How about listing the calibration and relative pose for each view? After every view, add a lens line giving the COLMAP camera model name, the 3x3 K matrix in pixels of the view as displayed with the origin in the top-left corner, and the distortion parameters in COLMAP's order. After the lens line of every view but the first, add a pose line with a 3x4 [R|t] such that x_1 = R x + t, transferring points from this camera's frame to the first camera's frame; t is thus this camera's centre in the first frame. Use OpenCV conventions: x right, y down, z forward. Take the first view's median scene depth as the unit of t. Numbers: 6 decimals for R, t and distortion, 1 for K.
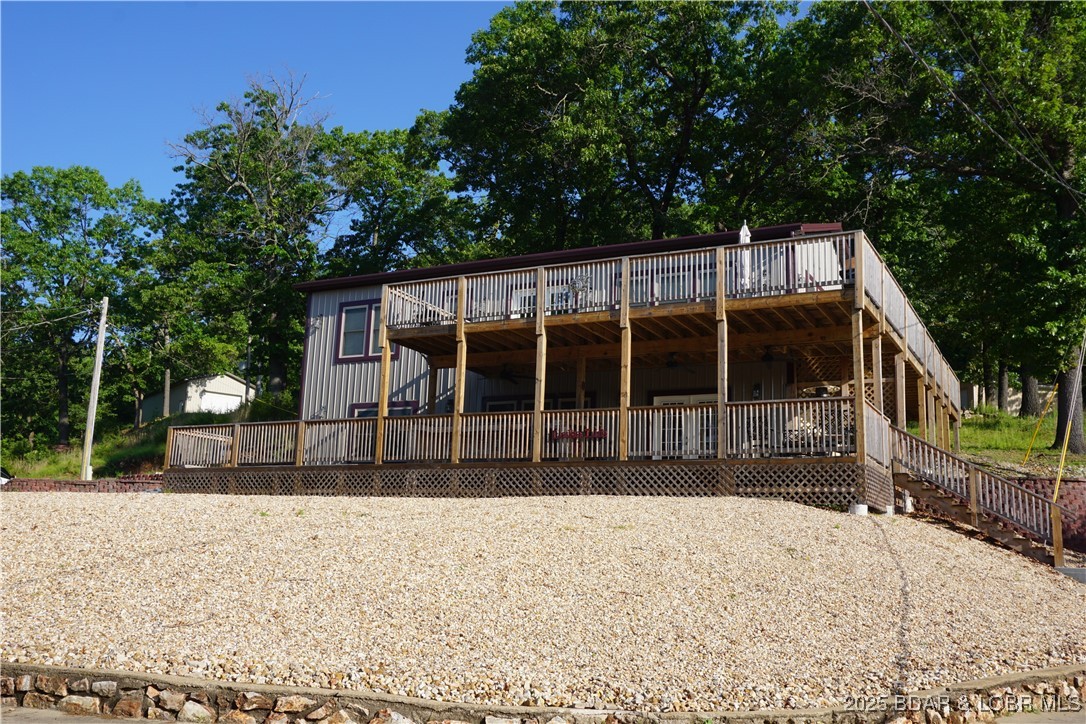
lens RADIAL K [[1025.3, 0, 542.3], [0, 1025.3, 361.9], [0, 0, 1]] dist [-0.004214, 0.000000]
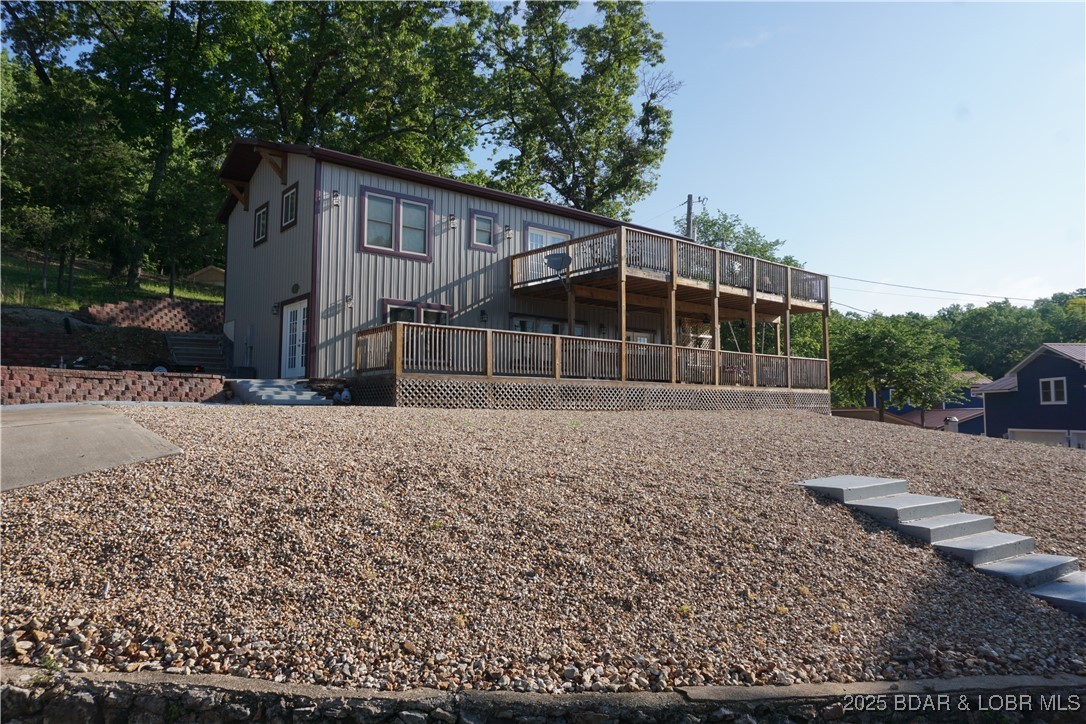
lens RADIAL K [[725.2, 0, 543.9], [0, 725.2, 361.4], [0, 0, 1]] dist [-0.039260, 0.020556]
pose [[0.389601, 0.026343, 0.920607, -1.019156], [-0.174307, 0.983634, 0.045621, 0.056678], [-0.904339, -0.178242, 0.387816, 0.795076]]
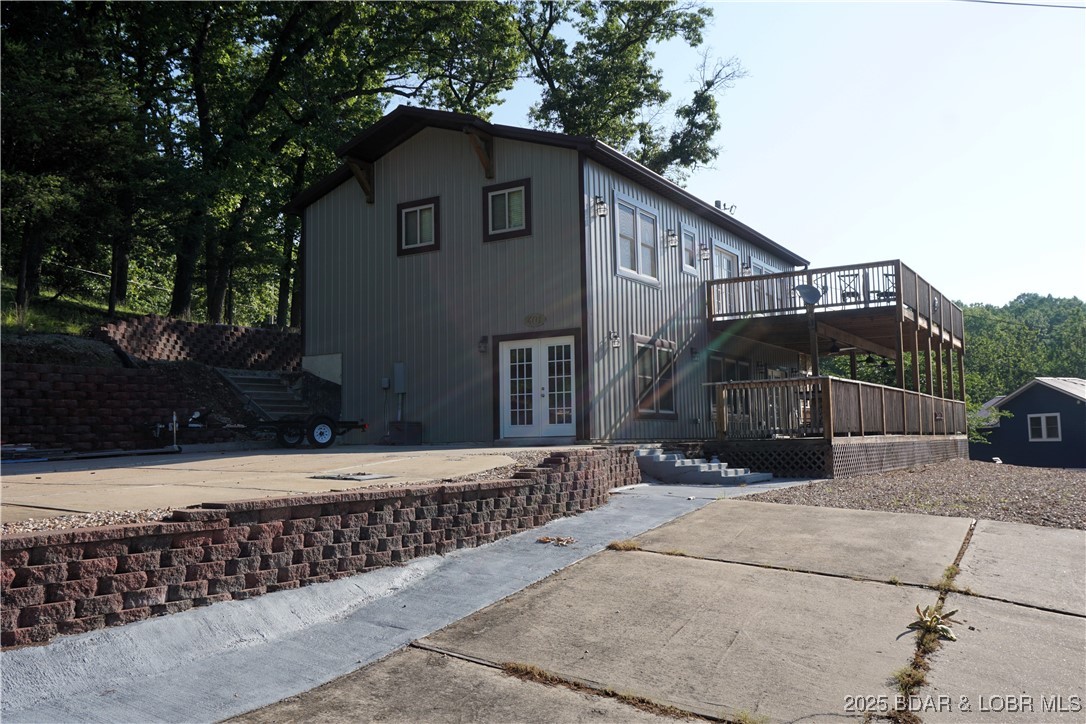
lens RADIAL K [[931.6, 0, 534.7], [0, 931.6, 353.7], [0, 0, 1]] dist [-0.005256, -0.013618]
pose [[0.076477, 0.055730, 0.995513, -1.184350], [-0.182320, 0.982384, -0.040989, 0.130052], [-0.980260, -0.178367, 0.085290, 1.366220]]
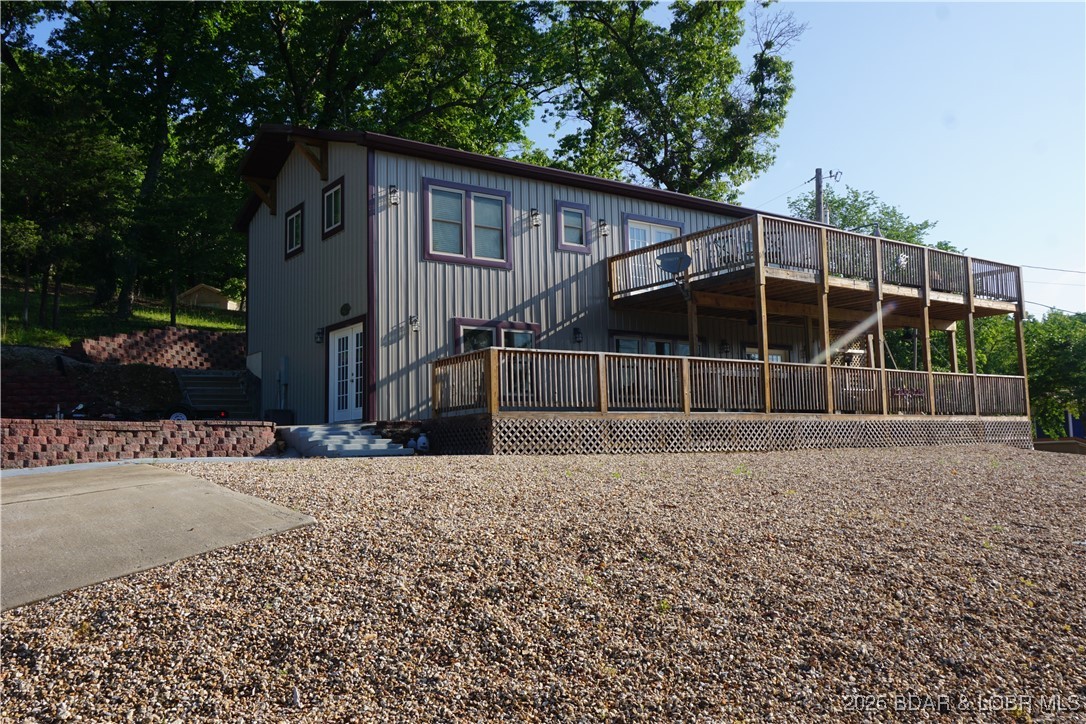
lens RADIAL K [[931.6, 0, 545.5], [0, 931.6, 356.5], [0, 0, 1]] dist [-0.005256, -0.013618]
pose [[0.451169, 0.045486, 0.891278, -1.047062], [-0.138704, 0.990138, 0.019681, 0.062643], [-0.881594, -0.132503, 0.453029, 0.840204]]
